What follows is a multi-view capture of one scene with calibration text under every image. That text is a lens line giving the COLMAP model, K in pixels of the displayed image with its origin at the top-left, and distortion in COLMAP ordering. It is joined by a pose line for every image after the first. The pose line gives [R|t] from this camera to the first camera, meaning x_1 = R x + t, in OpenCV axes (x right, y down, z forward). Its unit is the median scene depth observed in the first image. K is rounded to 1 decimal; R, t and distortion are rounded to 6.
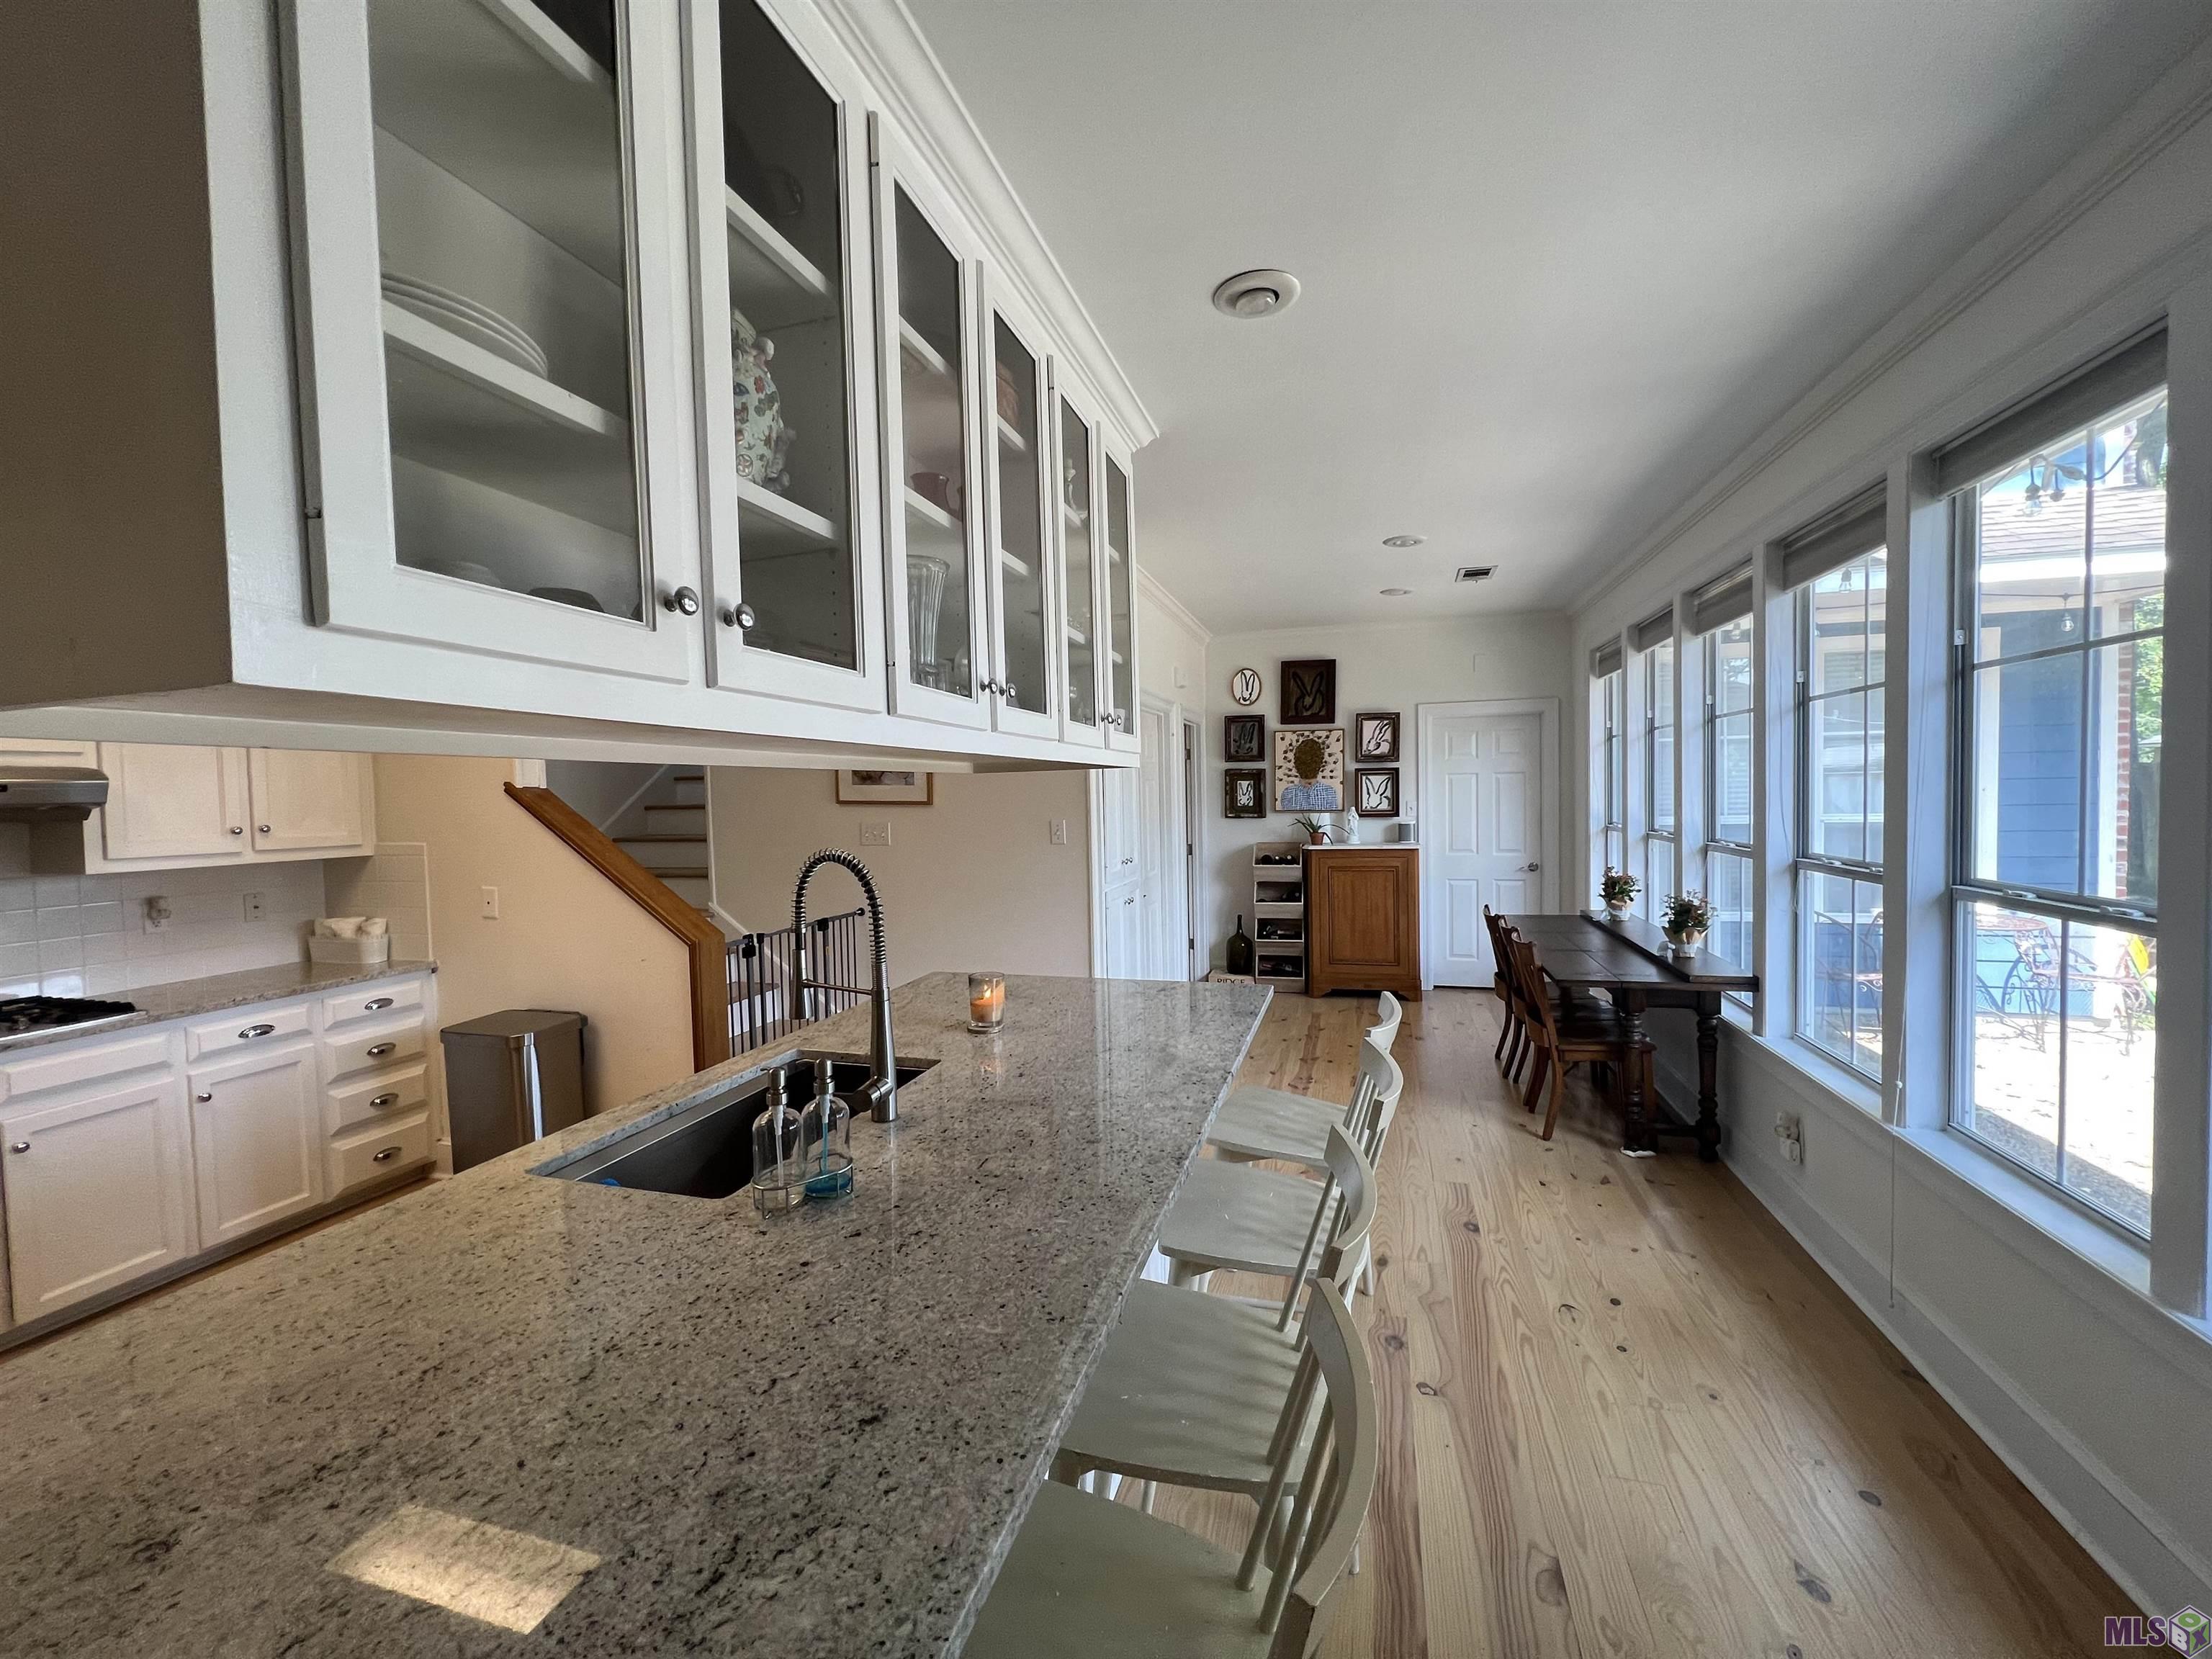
lens RADIAL K [[886.7, 0, 1111.3], [0, 886.7, 827.0], [0, 0, 1]] dist [-0.002793, 0.000297]
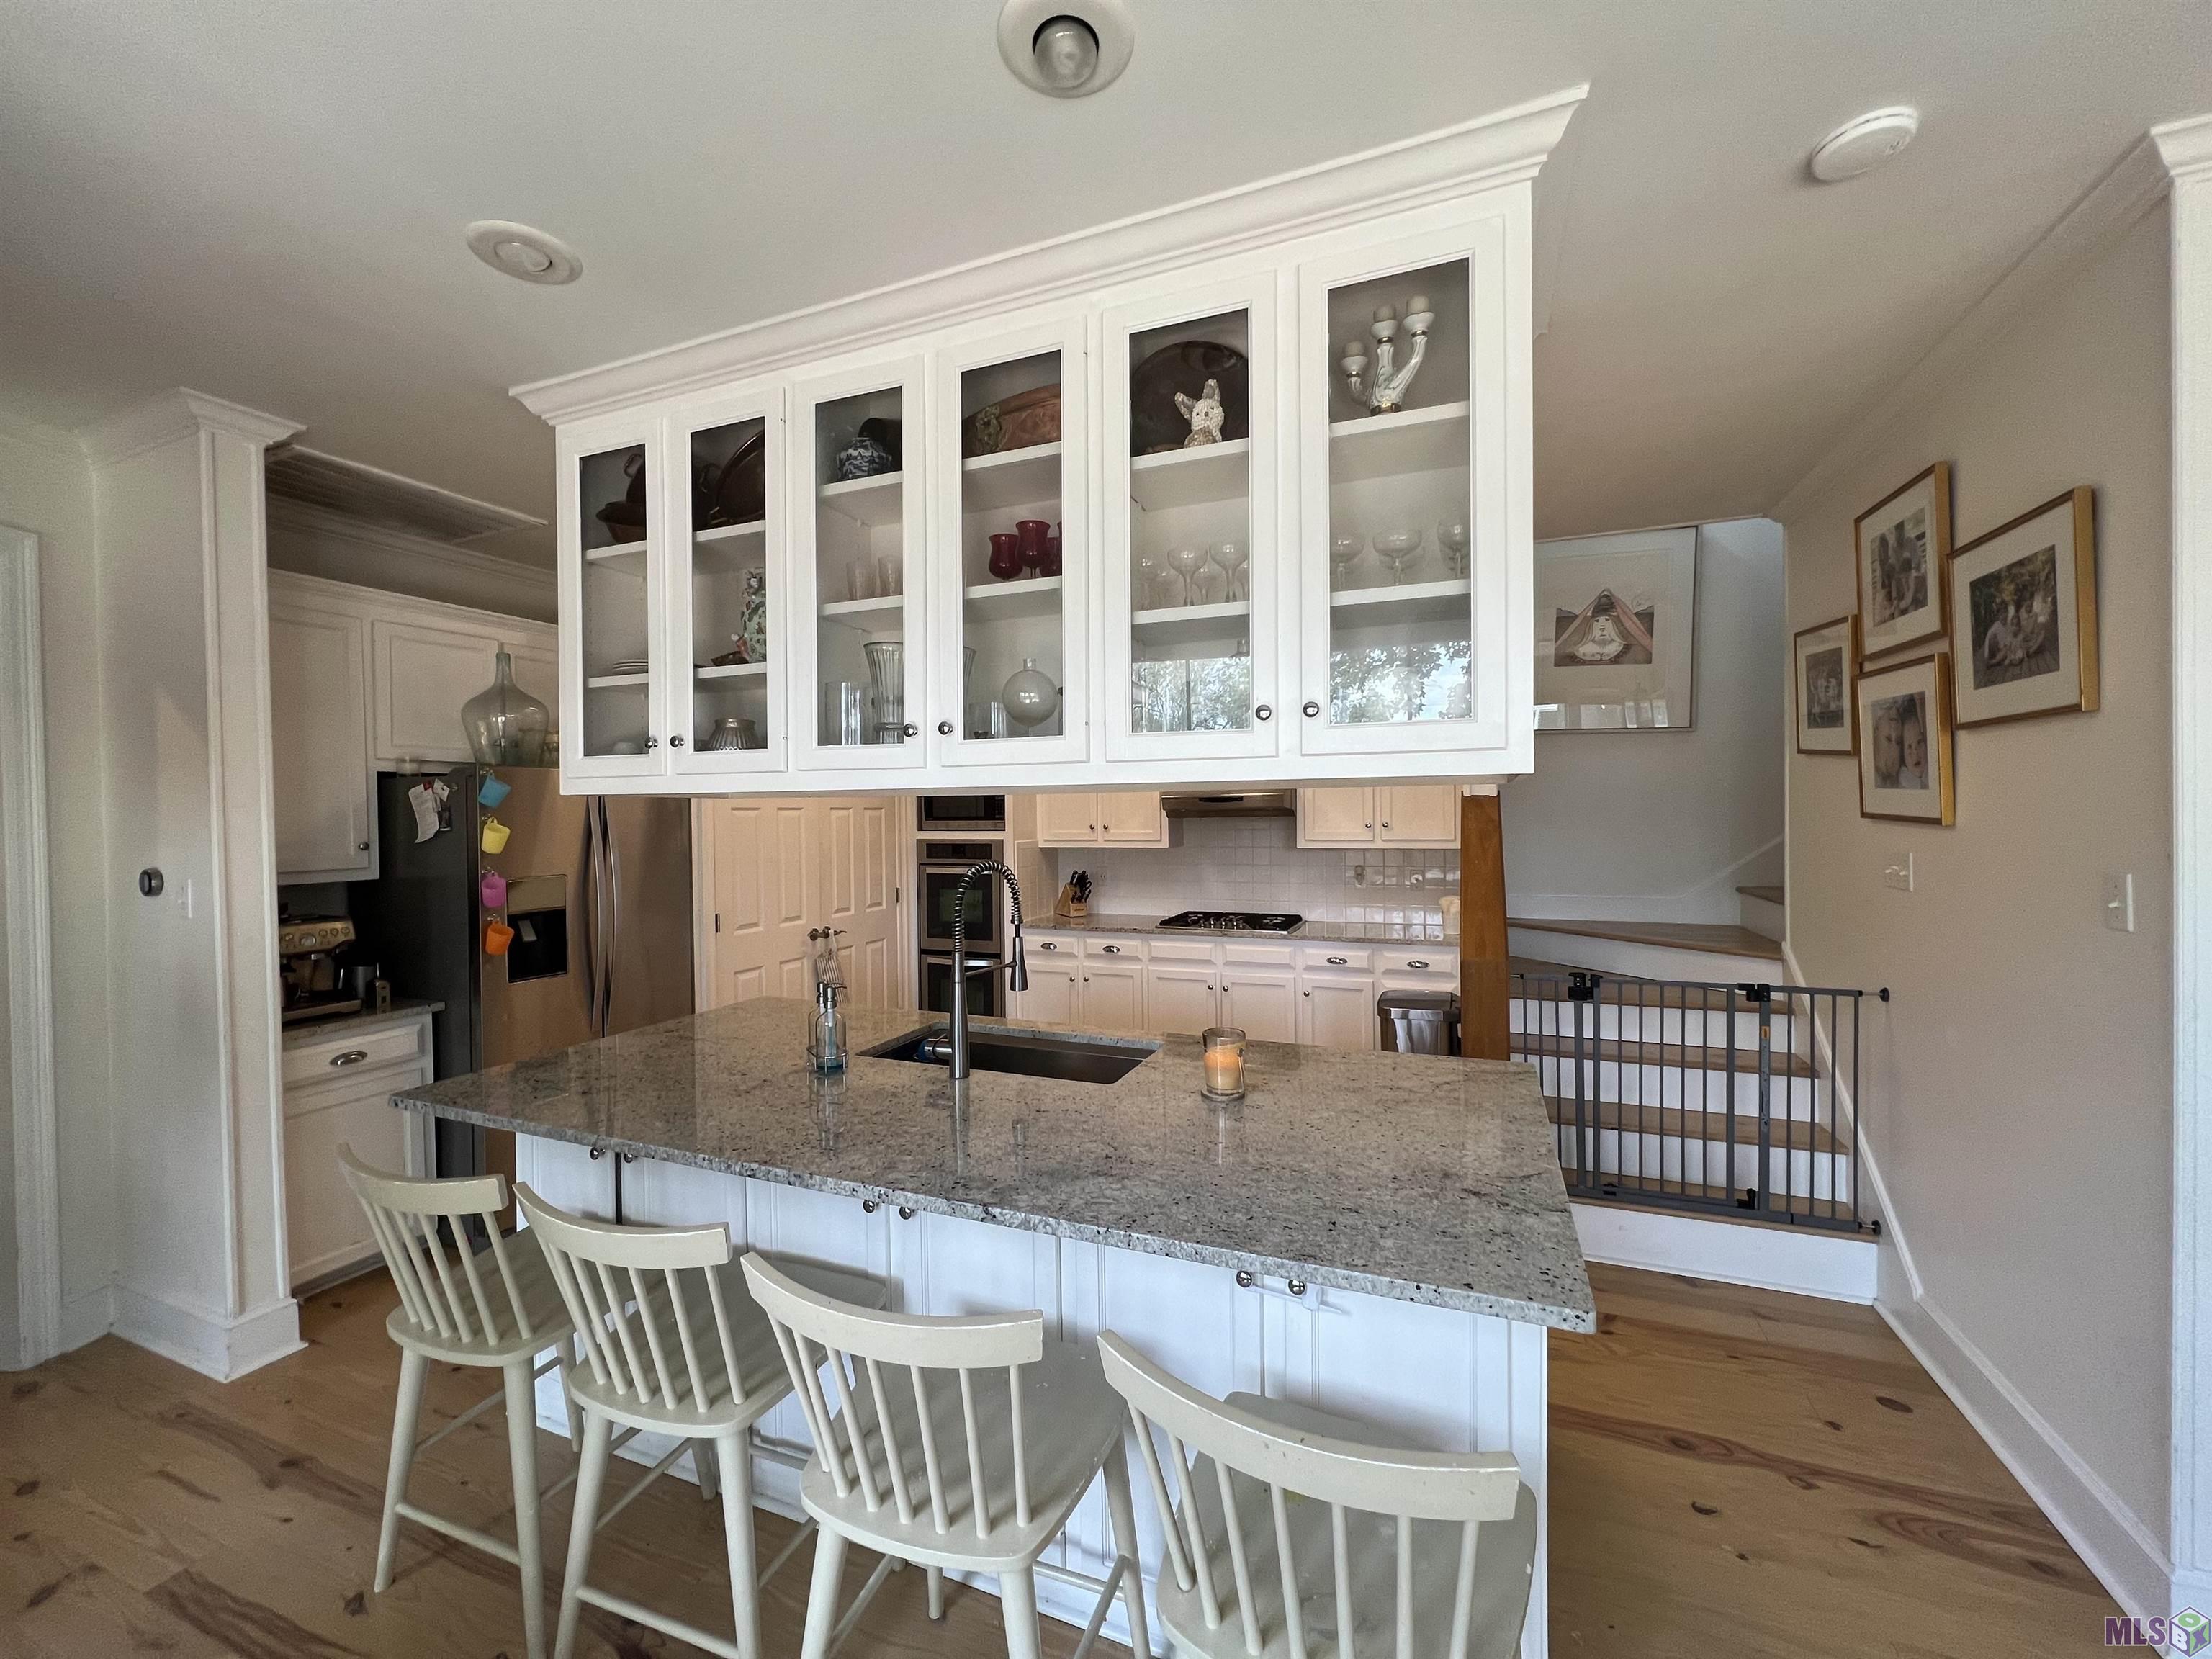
lens RADIAL K [[886.7, 0, 1100.6], [0, 886.7, 830.8], [0, 0, 1]] dist [-0.002793, 0.000297]
pose [[-0.103683, 0.043838, -0.993644, 0.514259], [-0.026672, 0.998546, 0.046838, -0.043769], [0.994253, 0.031359, -0.102363, 0.709689]]
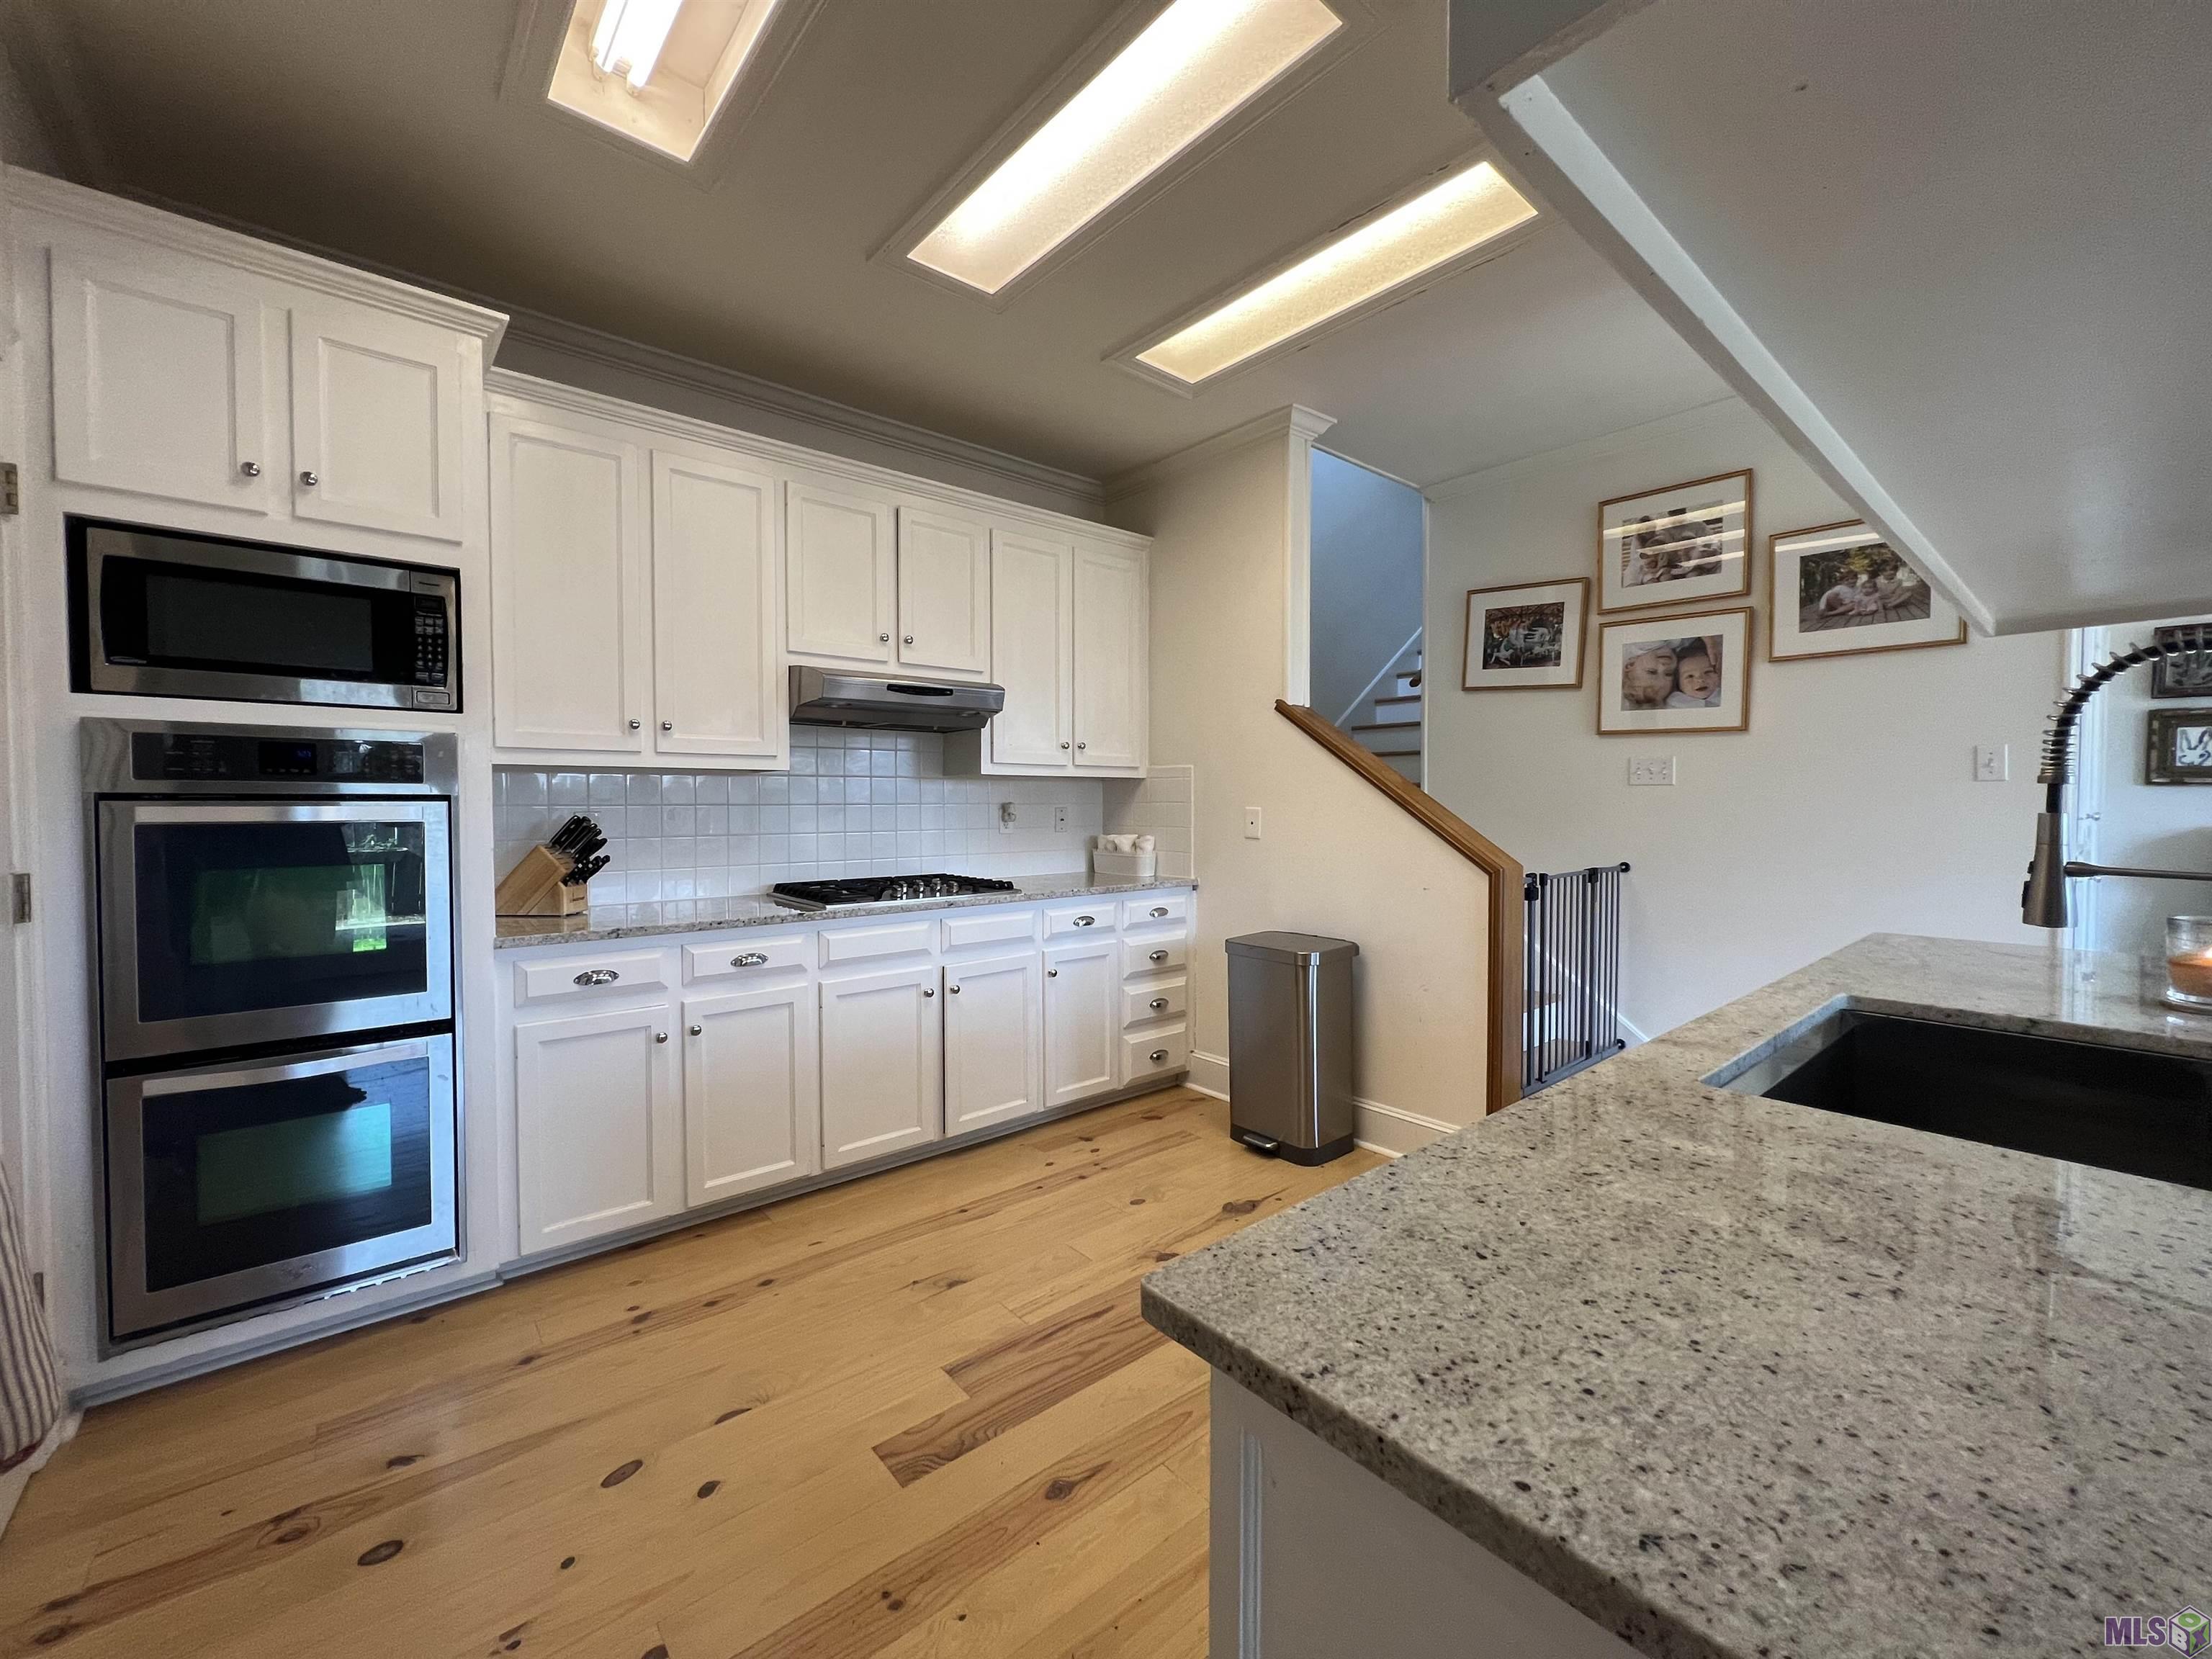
lens RADIAL K [[886.7, 0, 1101.9], [0, 886.7, 824.6], [0, 0, 1]] dist [-0.002793, 0.000297]
pose [[0.835273, 0.036960, -0.548592, -0.324999], [-0.040641, 0.999159, 0.005437, 0.097250], [0.548332, 0.017754, 0.836072, 0.079484]]
